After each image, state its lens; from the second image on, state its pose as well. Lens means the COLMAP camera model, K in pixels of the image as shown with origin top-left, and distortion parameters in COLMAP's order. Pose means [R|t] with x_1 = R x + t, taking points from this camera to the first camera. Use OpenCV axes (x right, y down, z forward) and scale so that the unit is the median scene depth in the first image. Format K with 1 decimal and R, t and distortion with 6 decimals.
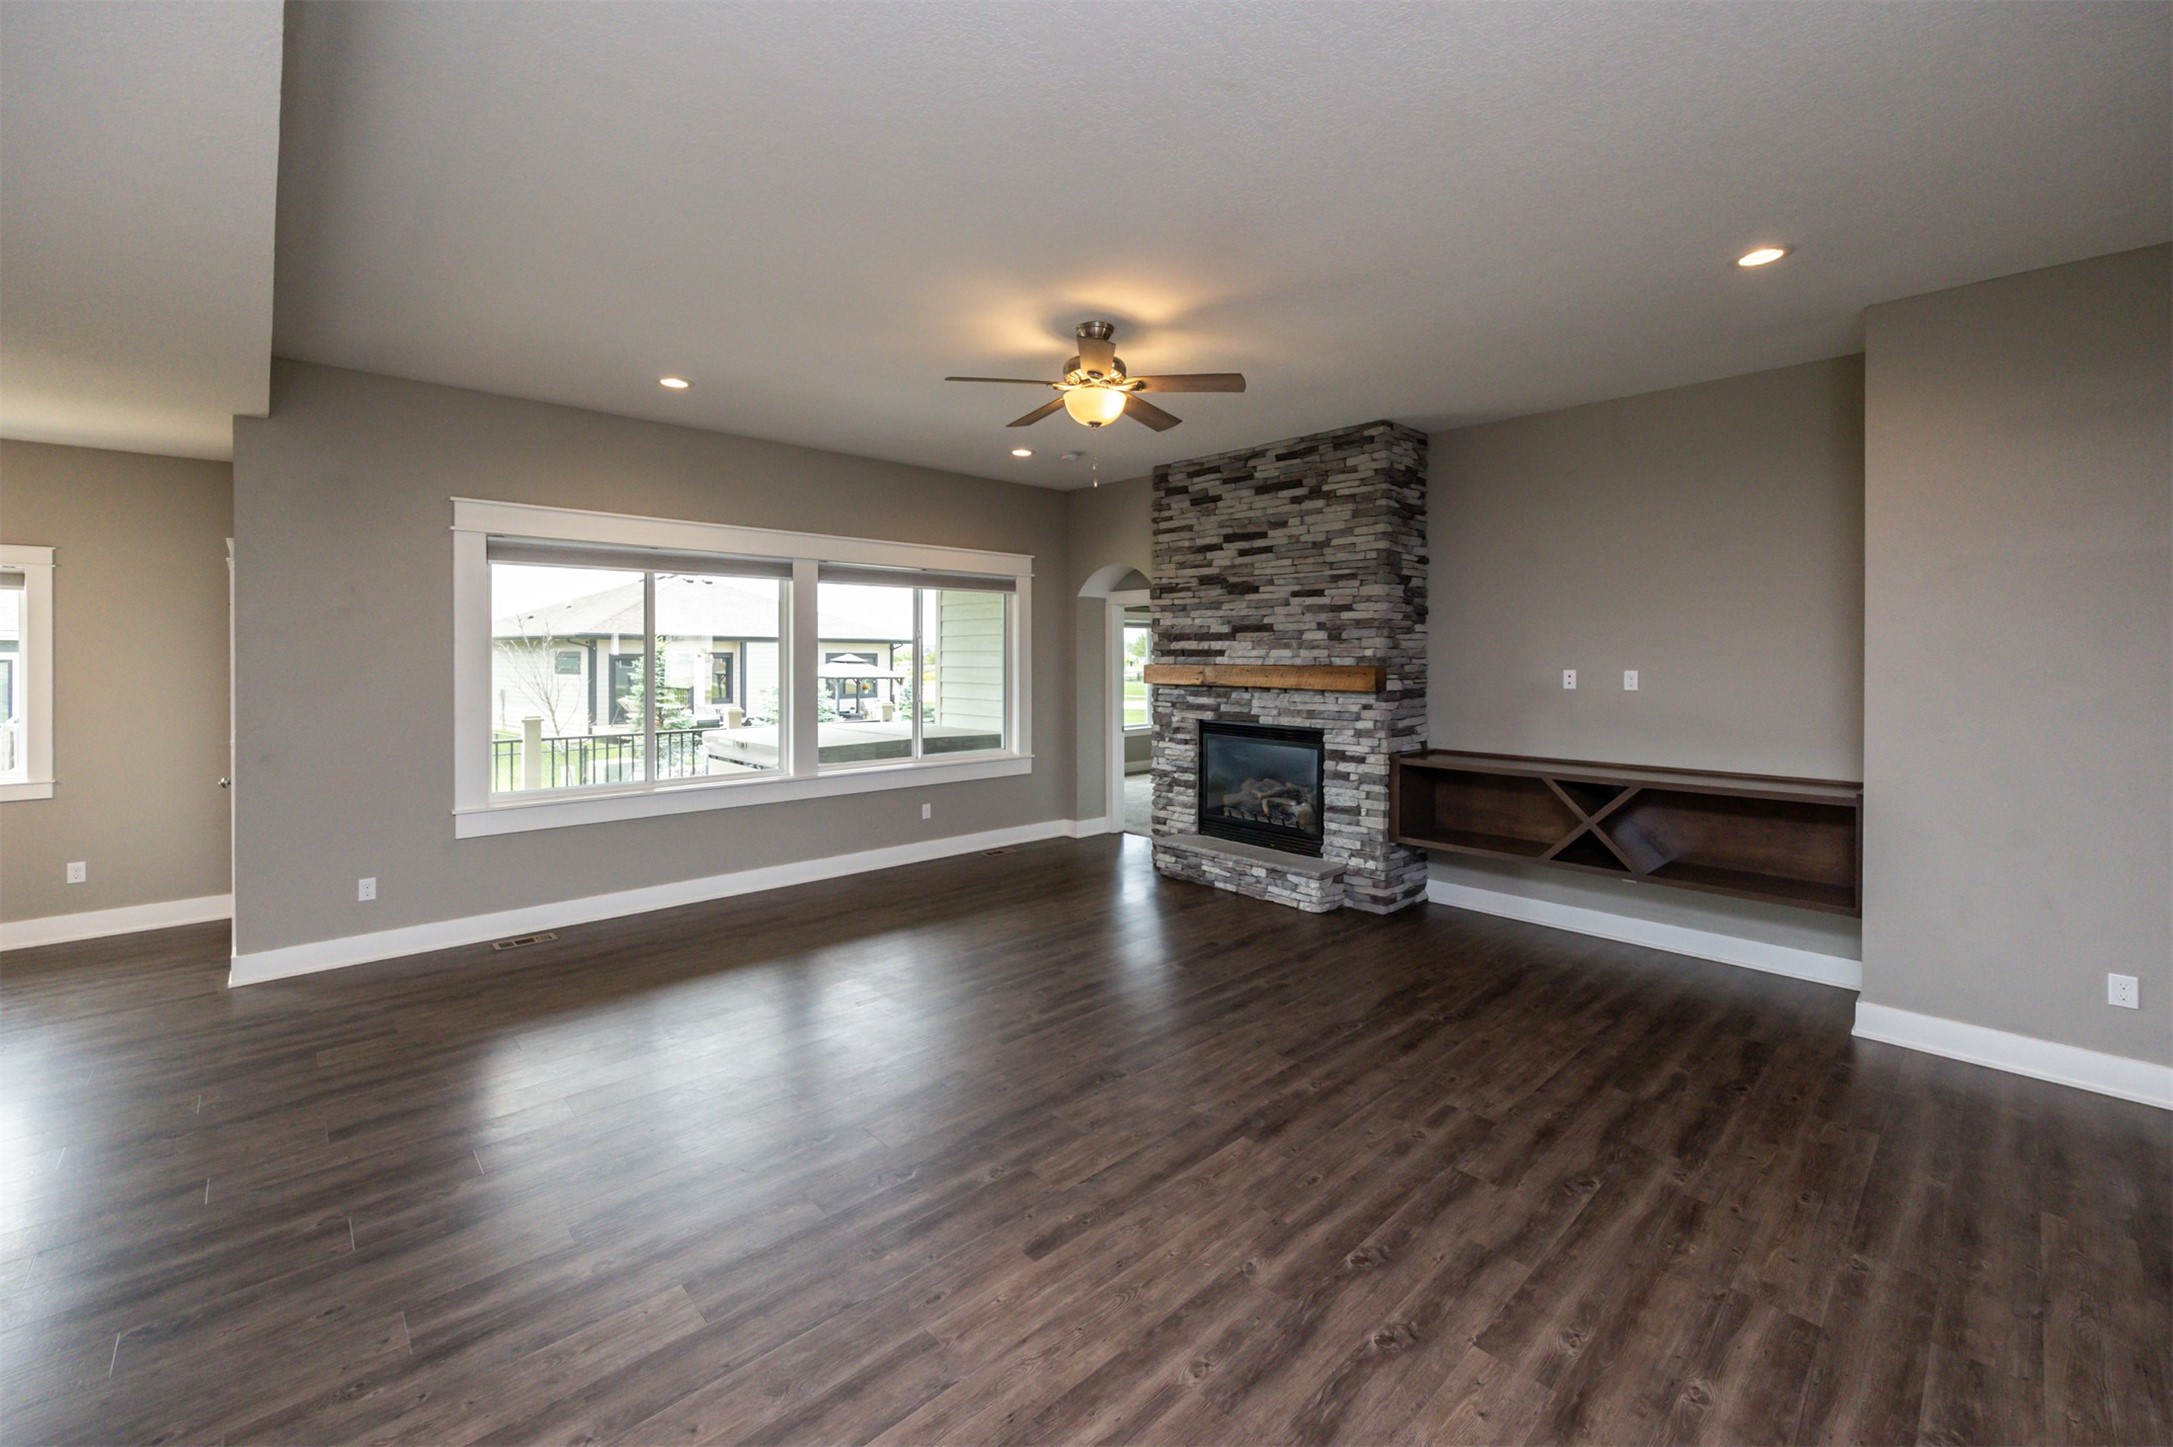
lens RADIAL K [[890.7, 0, 1070.0], [0, 890.7, 659.5], [0, 0, 1]] dist [-0.004119, 0.000225]
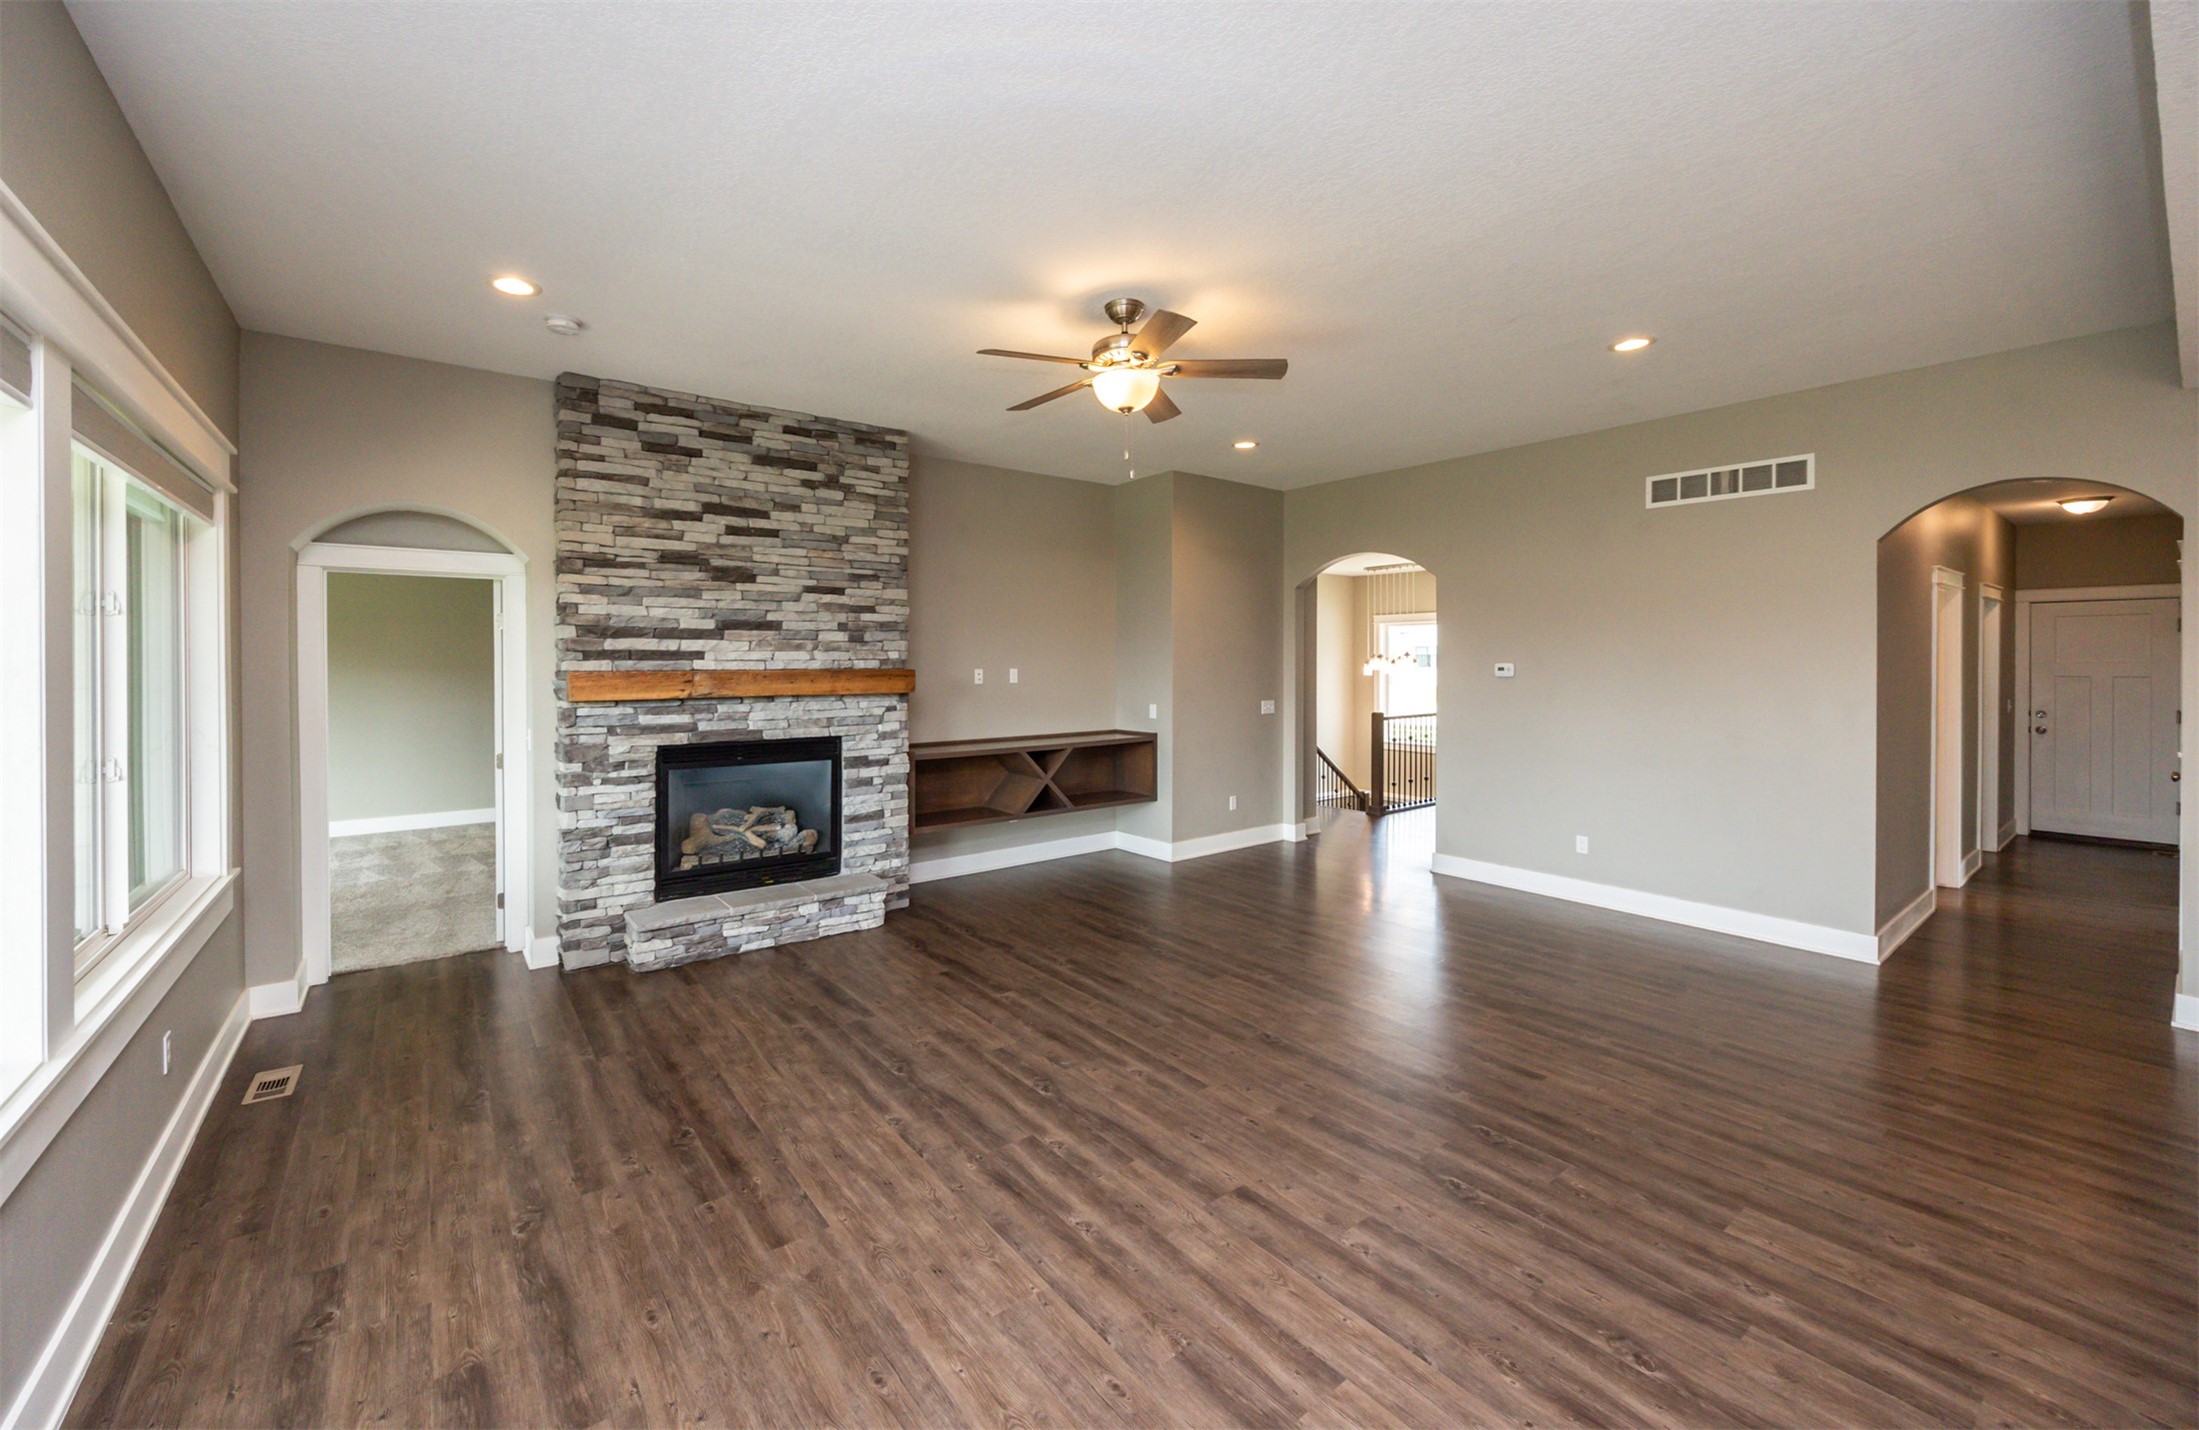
lens RADIAL K [[864.7, 0, 1072.2], [0, 864.7, 665.5], [0, 0, 1]] dist [-0.001478, 0.000015]
pose [[0.093325, -0.008633, 0.995598, -0.591092], [0.007018, 0.999943, 0.008012, -0.002348], [-0.995611, 0.006240, 0.093380, 0.662014]]
